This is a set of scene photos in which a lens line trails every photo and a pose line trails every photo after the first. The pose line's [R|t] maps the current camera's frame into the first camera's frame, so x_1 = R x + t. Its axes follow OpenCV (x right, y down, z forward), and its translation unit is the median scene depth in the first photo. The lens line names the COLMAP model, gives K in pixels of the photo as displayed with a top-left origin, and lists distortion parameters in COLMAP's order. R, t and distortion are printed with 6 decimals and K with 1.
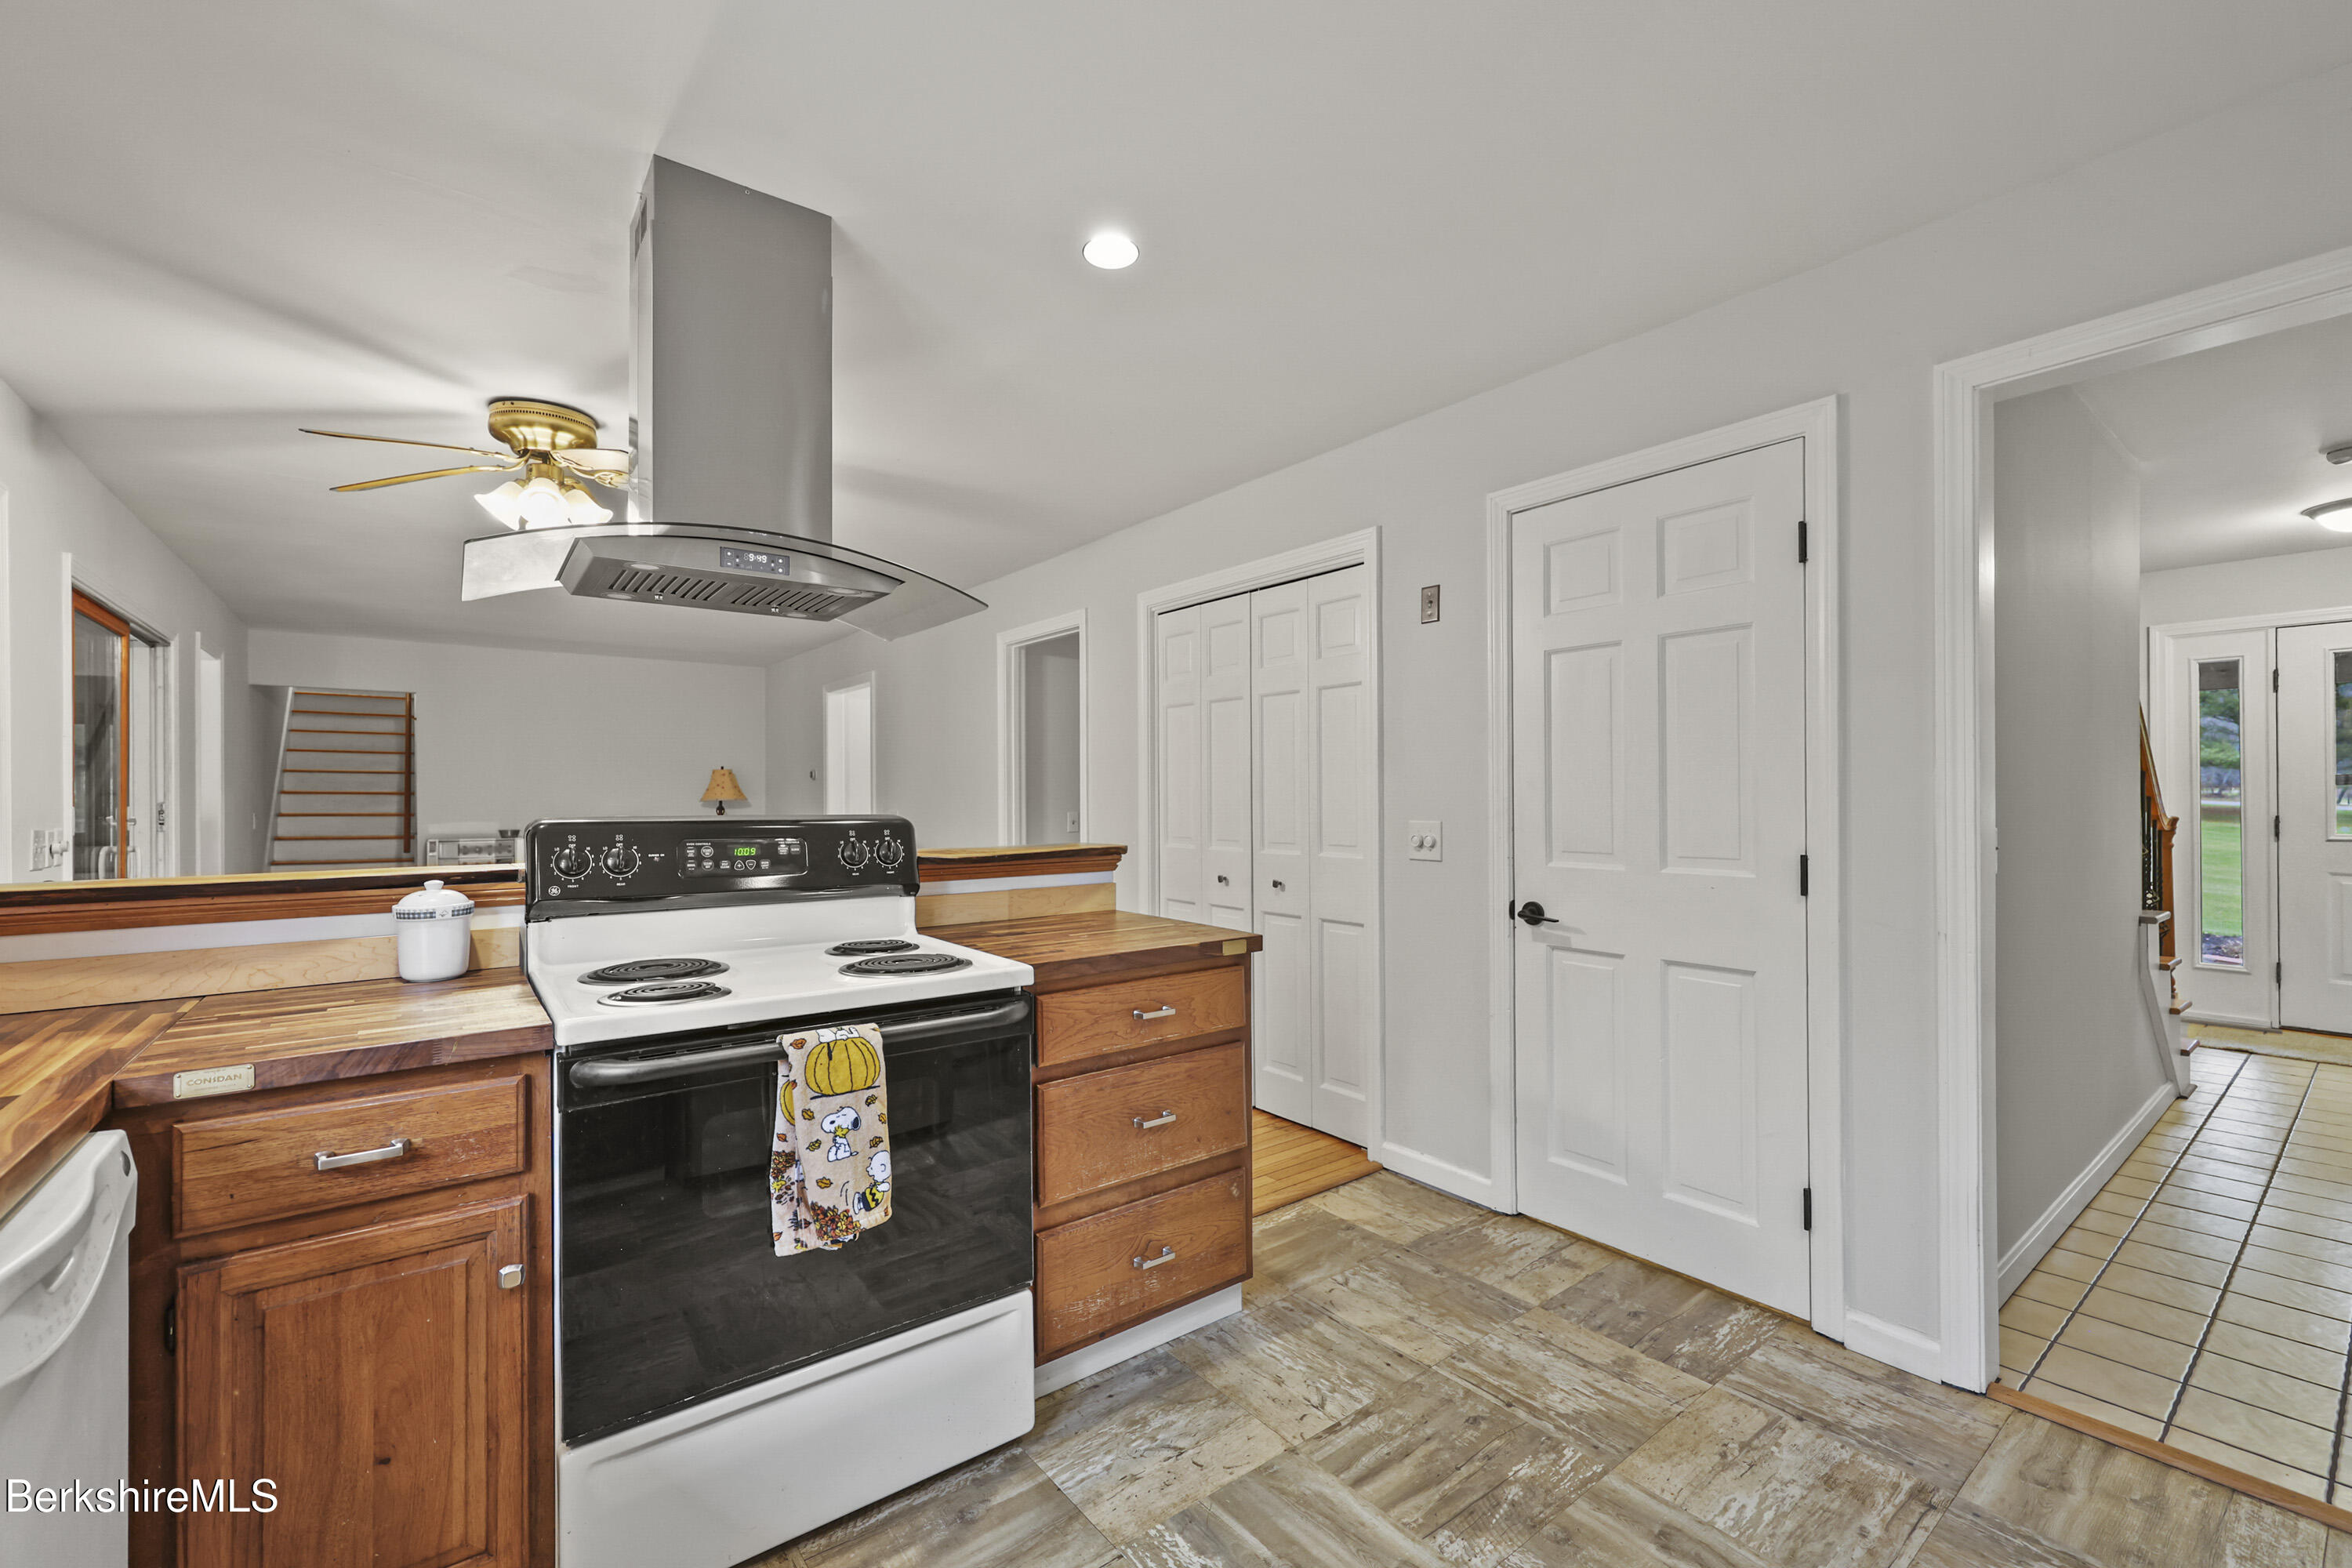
lens RADIAL K [[983.0, 0, 1178.9], [0, 983.0, 789.3], [0, 0, 1]] dist [0.000152, -0.000420]
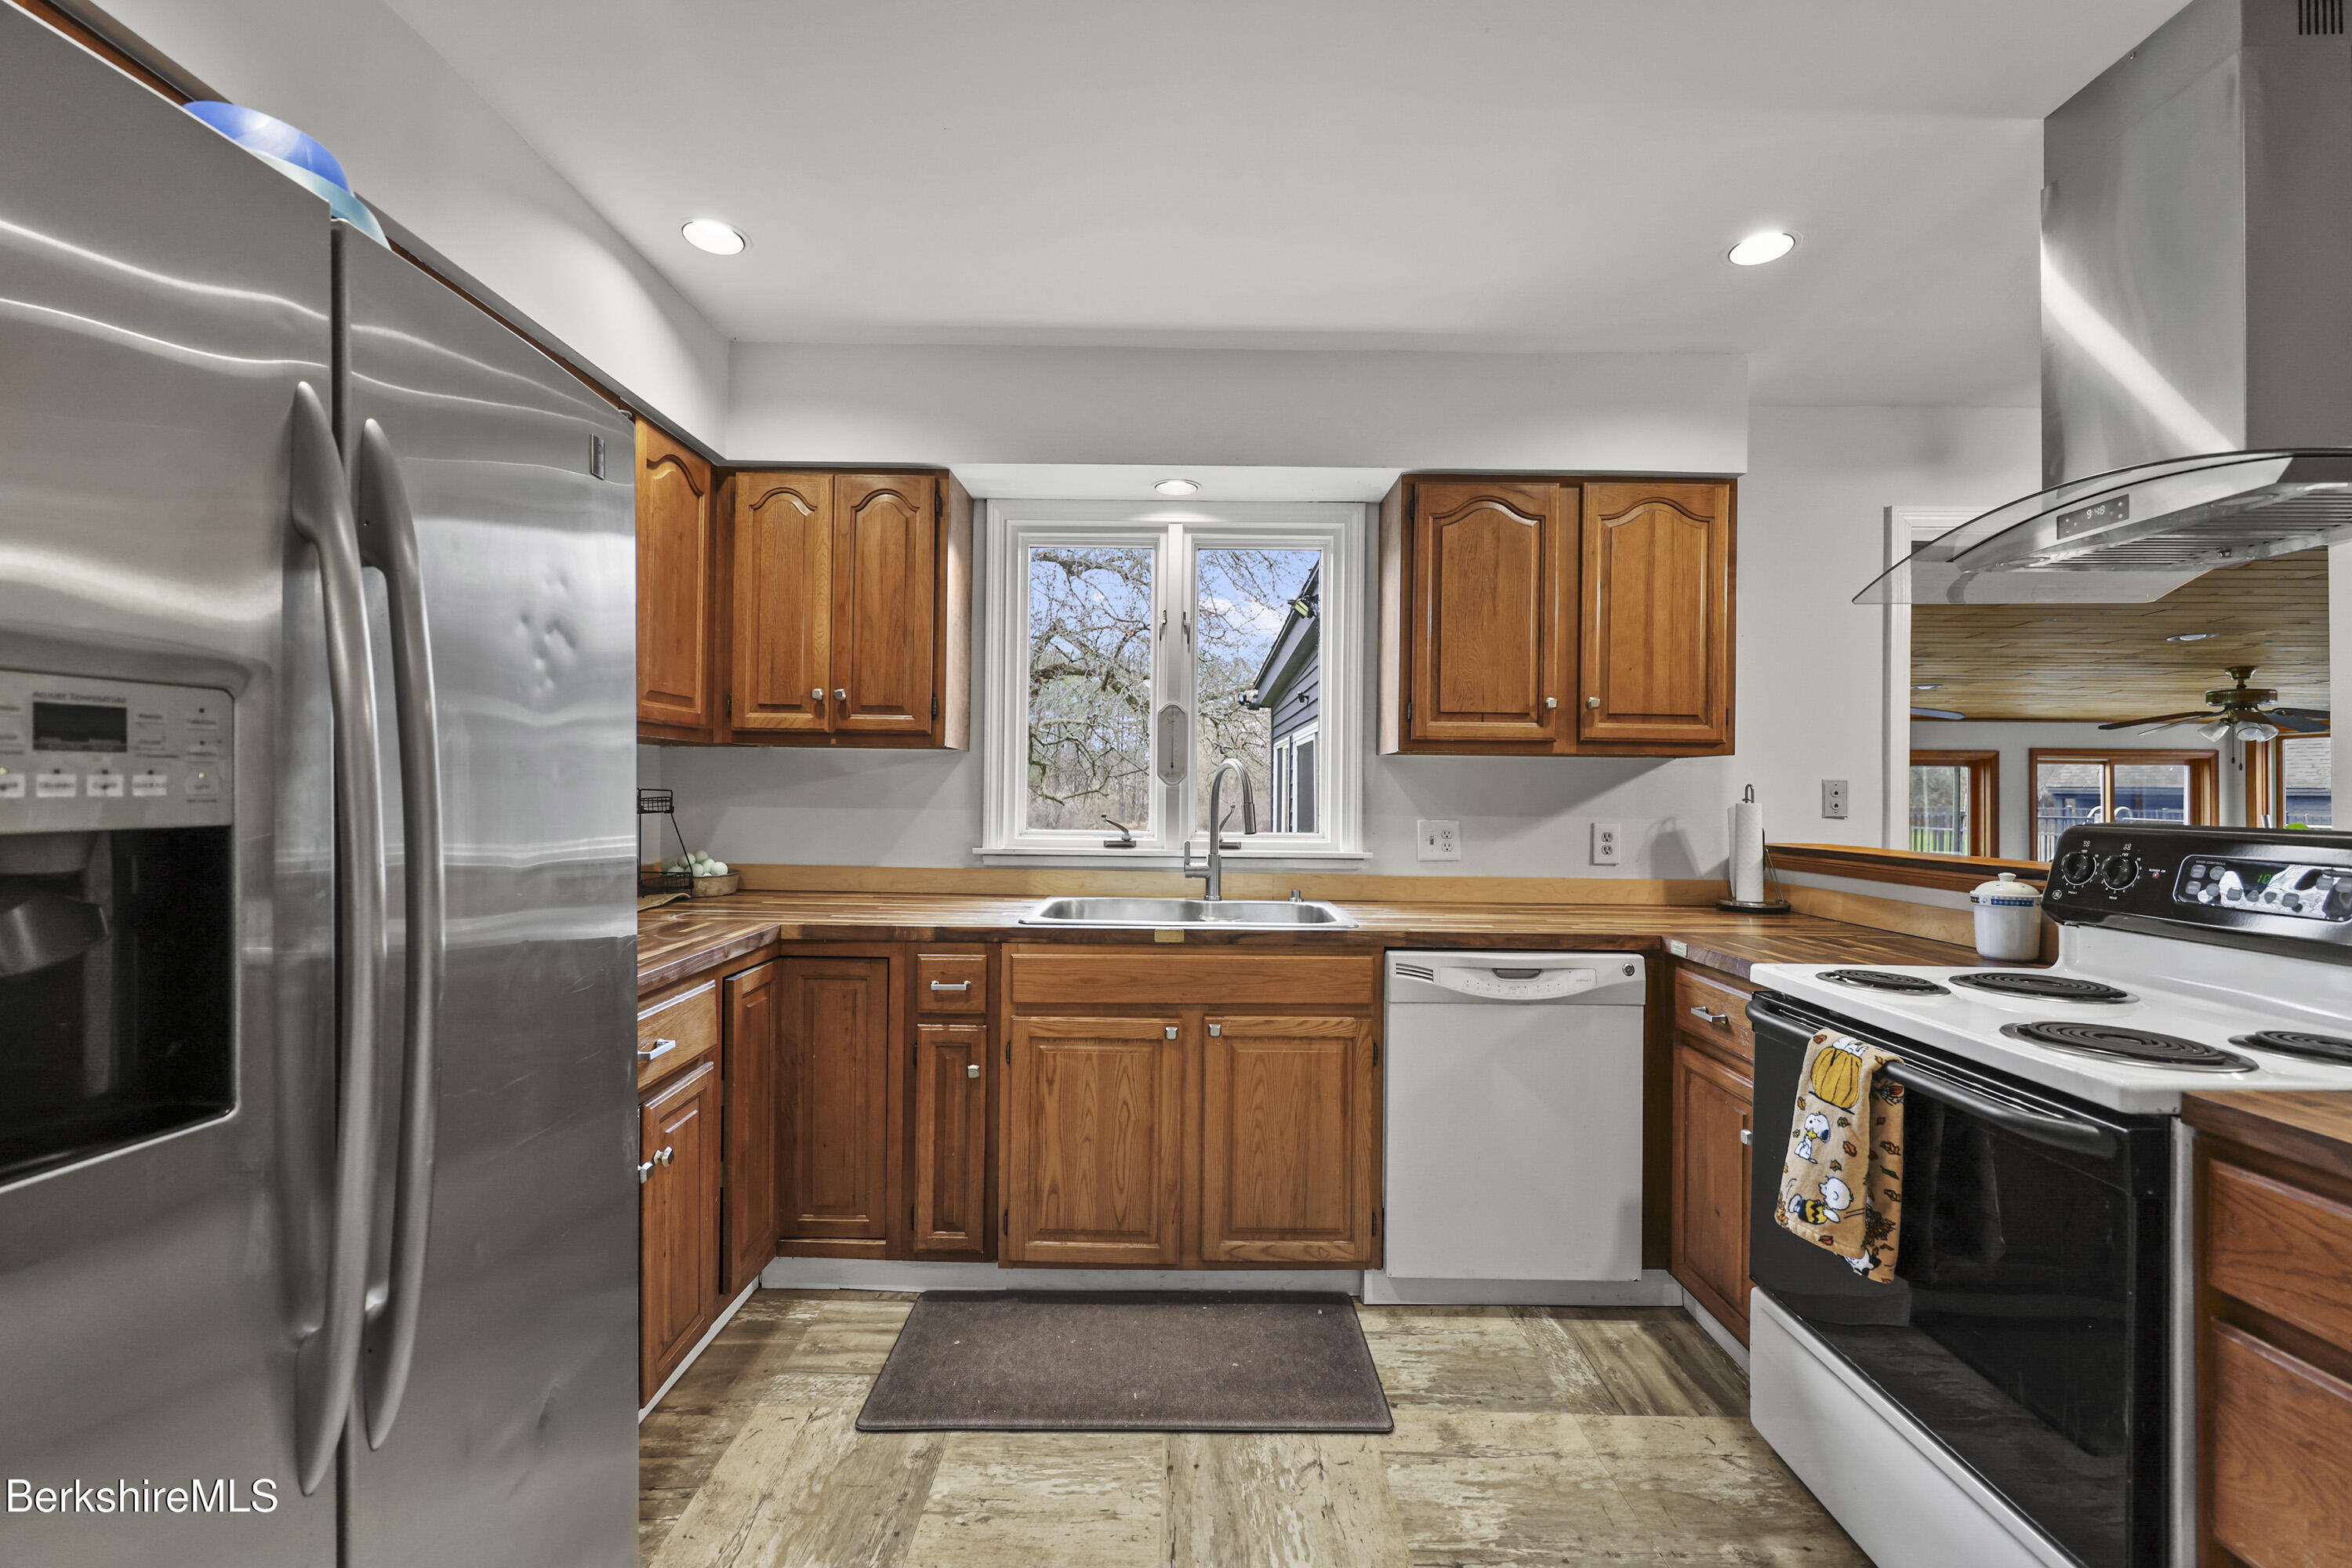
lens RADIAL K [[983.0, 0, 1185.2], [0, 983.0, 789.1], [0, 0, 1]] dist [0.000152, -0.000420]
pose [[-0.619447, -0.004068, -0.785028, 0.825785], [-0.005325, 0.999985, -0.000980, 0.002457], [0.785020, 0.003574, -0.619460, 1.103835]]
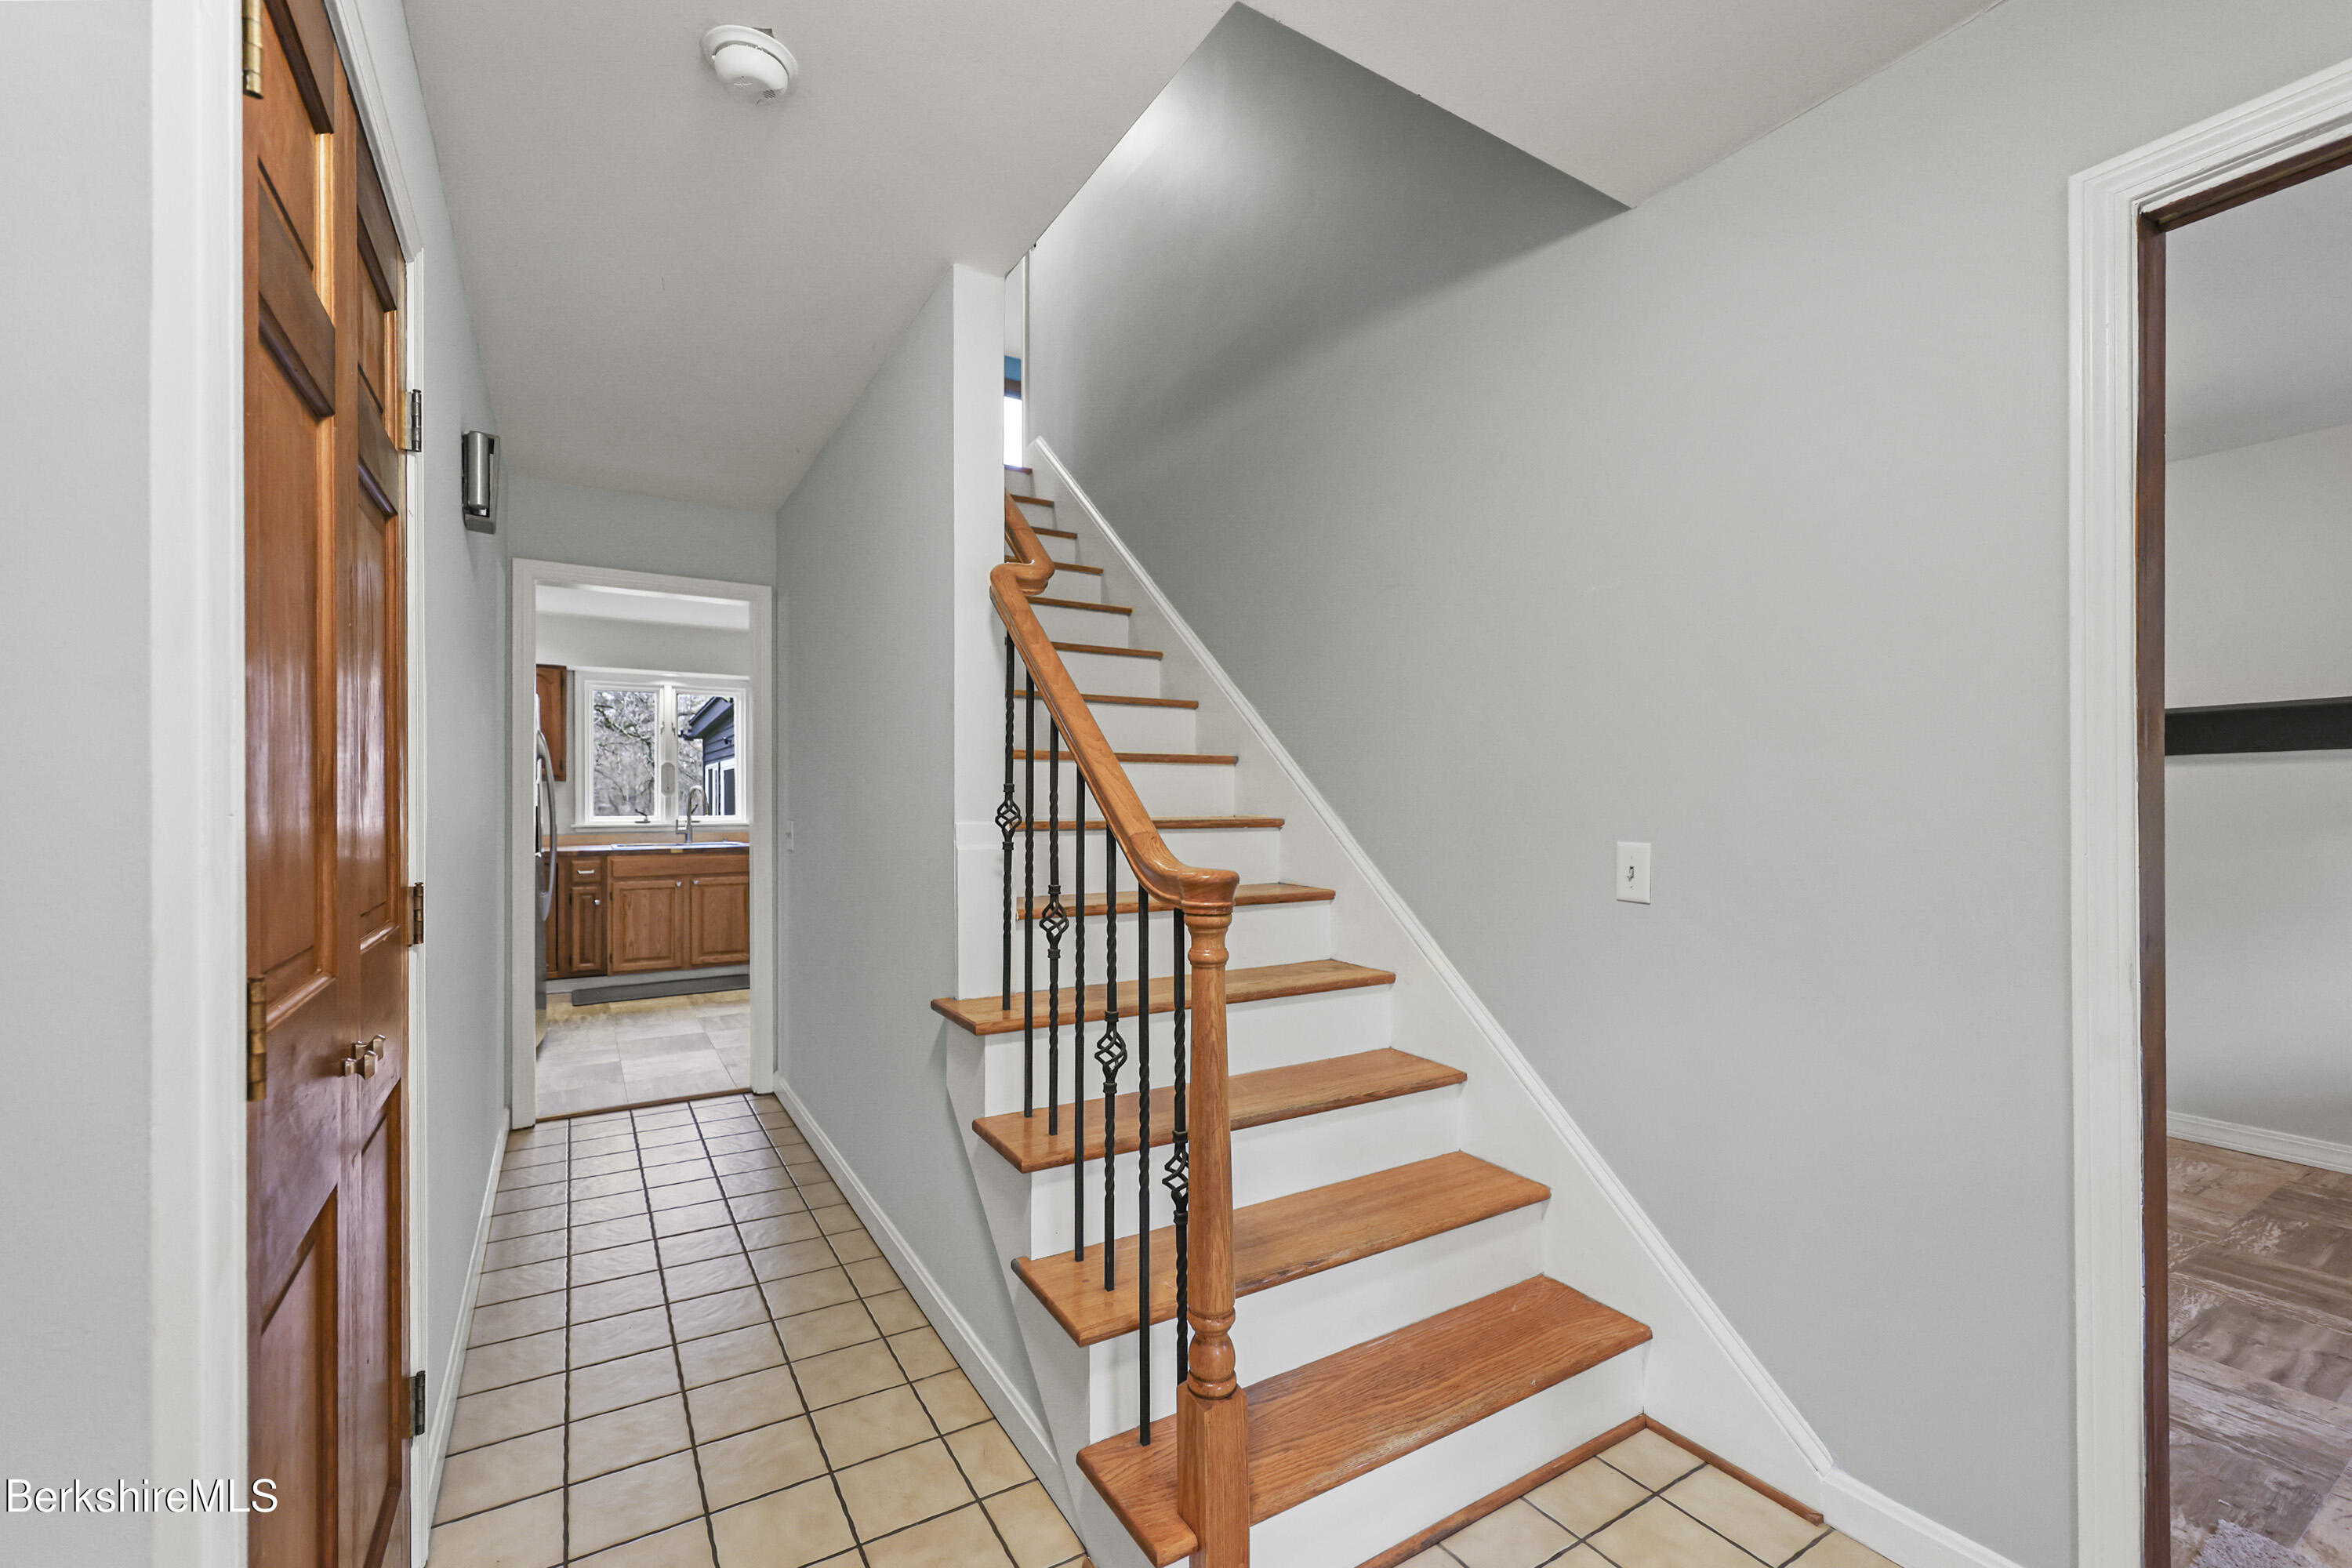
lens RADIAL K [[983.0, 0, 1184.5], [0, 983.0, 794.1], [0, 0, 1]] dist [0.000152, -0.000420]
pose [[-0.111766, 0.003343, -0.993729, 2.574353], [0.004341, 0.999986, 0.002875, -0.011523], [0.993725, -0.003992, -0.111779, 2.163745]]
